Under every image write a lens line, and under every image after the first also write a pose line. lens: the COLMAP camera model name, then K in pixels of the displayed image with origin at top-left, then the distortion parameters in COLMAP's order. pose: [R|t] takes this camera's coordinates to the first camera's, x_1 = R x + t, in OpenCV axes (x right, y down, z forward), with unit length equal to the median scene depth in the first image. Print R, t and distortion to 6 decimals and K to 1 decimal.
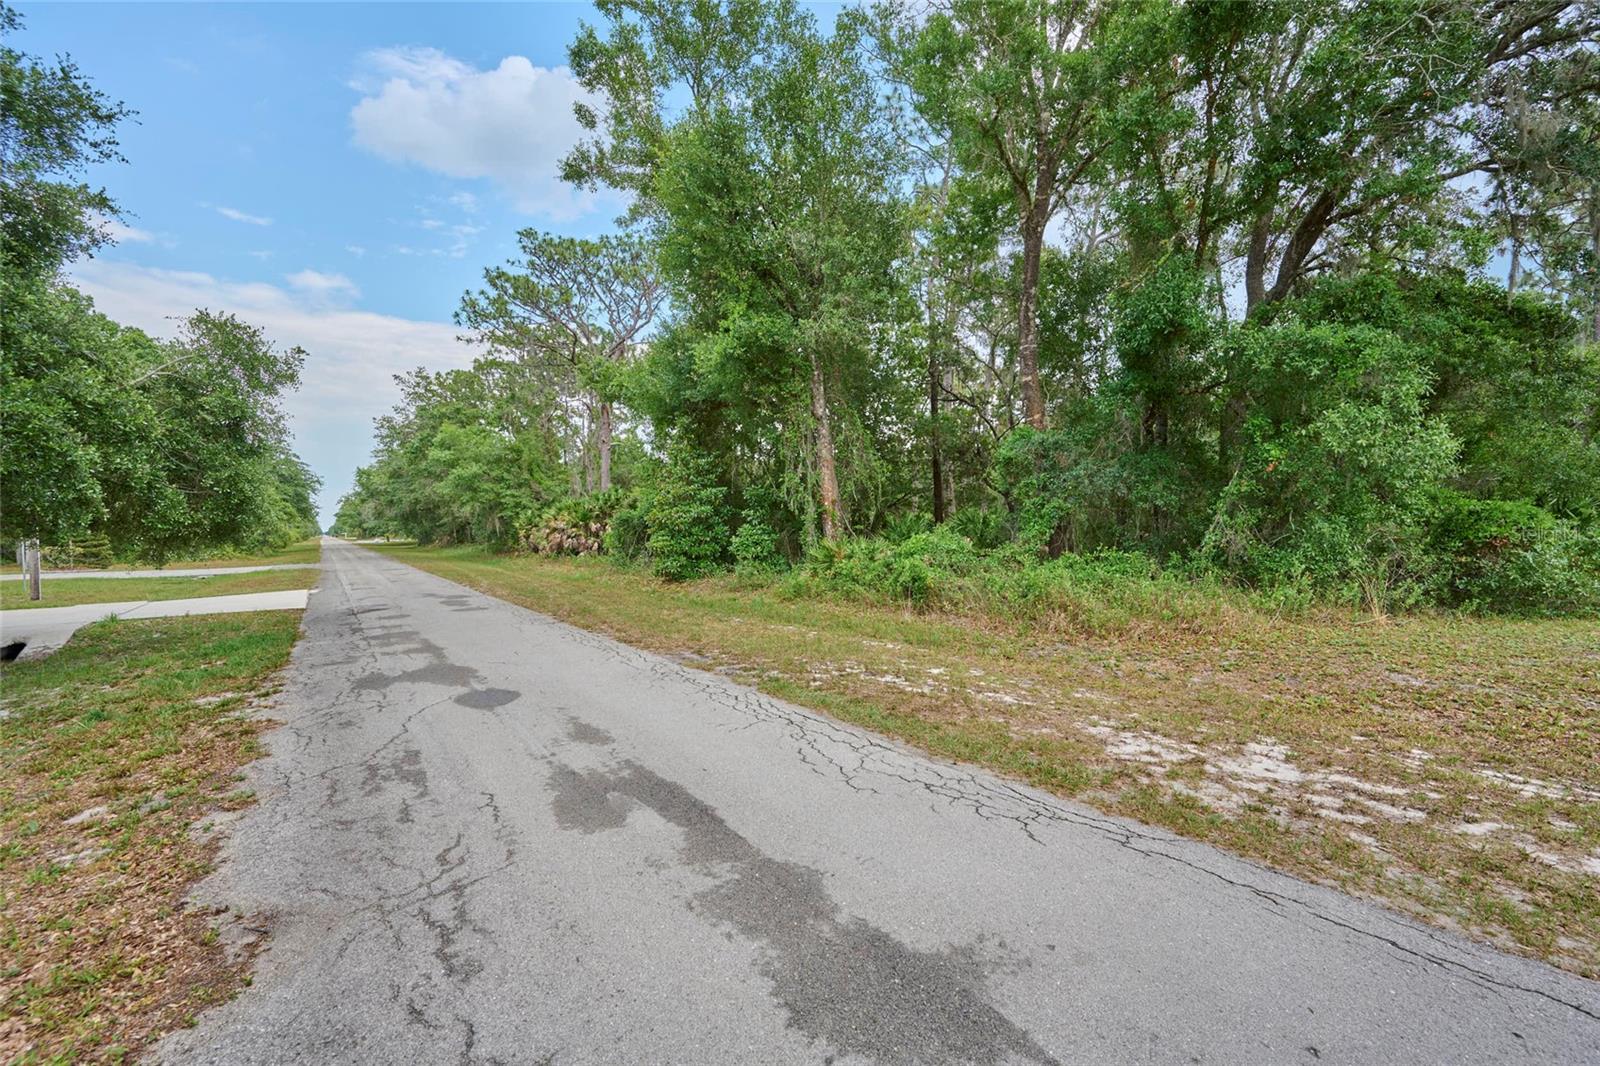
lens RADIAL K [[634.6, 0, 798.0], [0, 634.6, 534.3], [0, 0, 1]] dist [-0.001645, 0.001785]
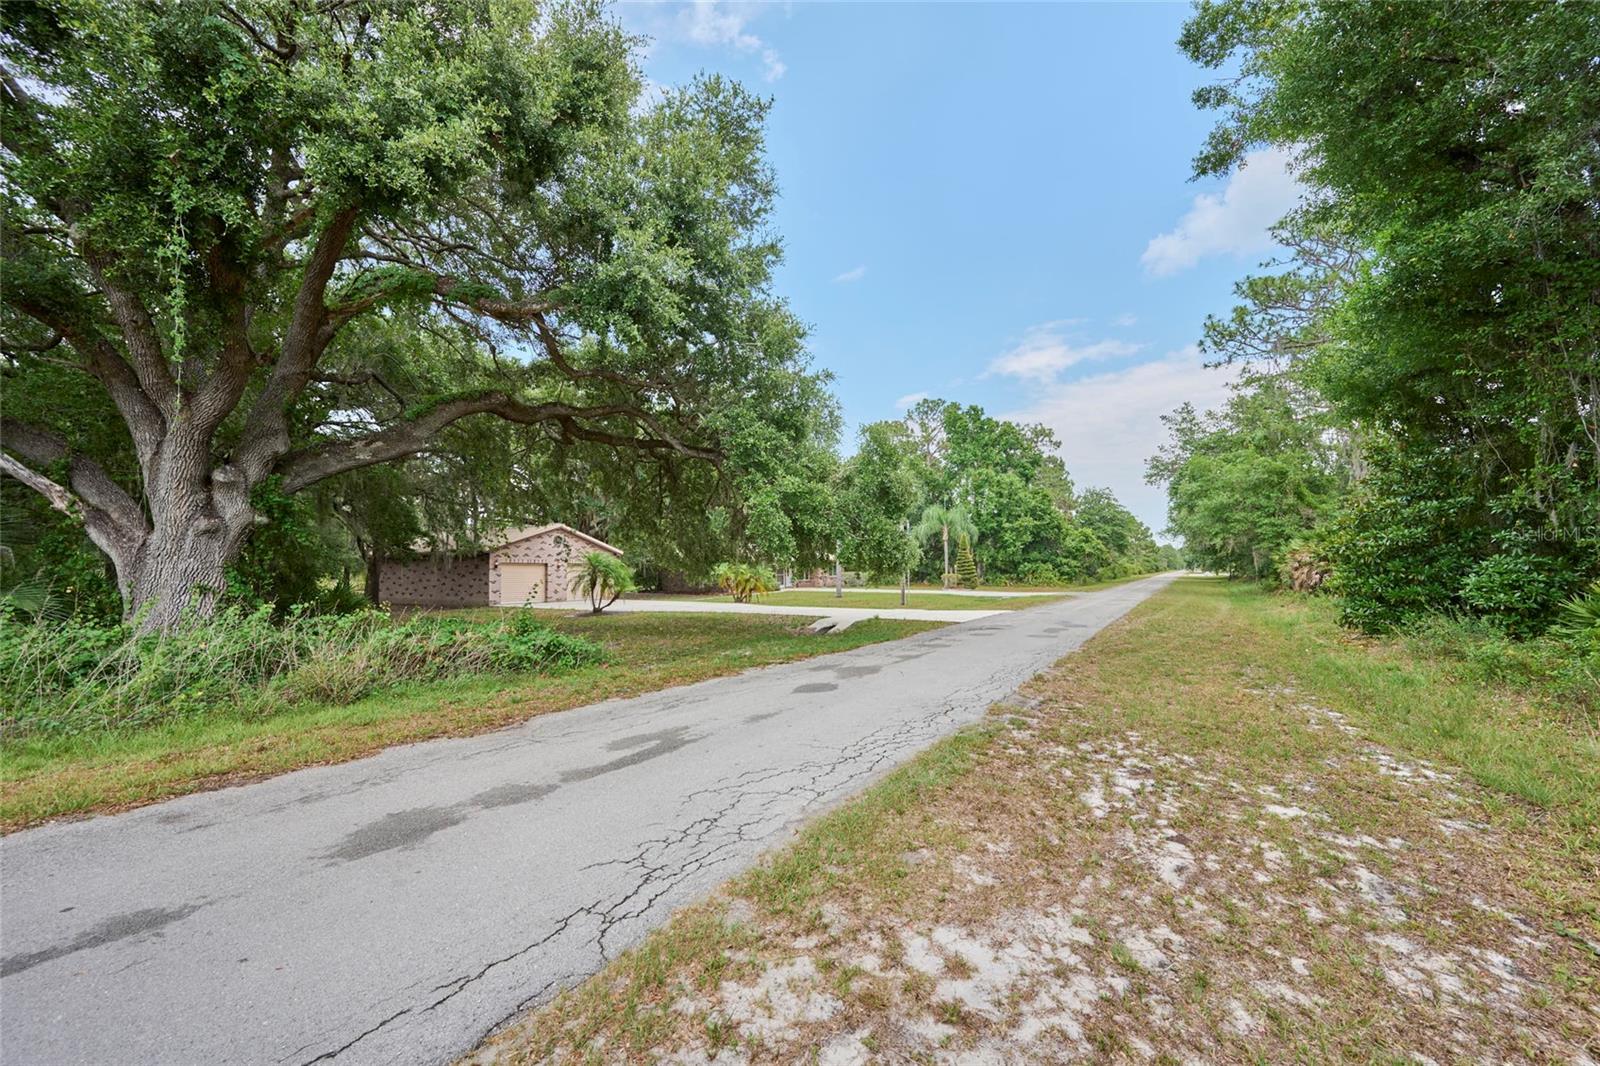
lens RADIAL K [[634.6, 0, 809.7], [0, 634.6, 537.9], [0, 0, 1]] dist [-0.001645, 0.001785]
pose [[0.364658, -0.036406, -0.930430, 0.141277], [-0.007236, 0.999094, -0.041928, -0.000910], [0.931113, 0.022022, 0.364064, 0.090334]]
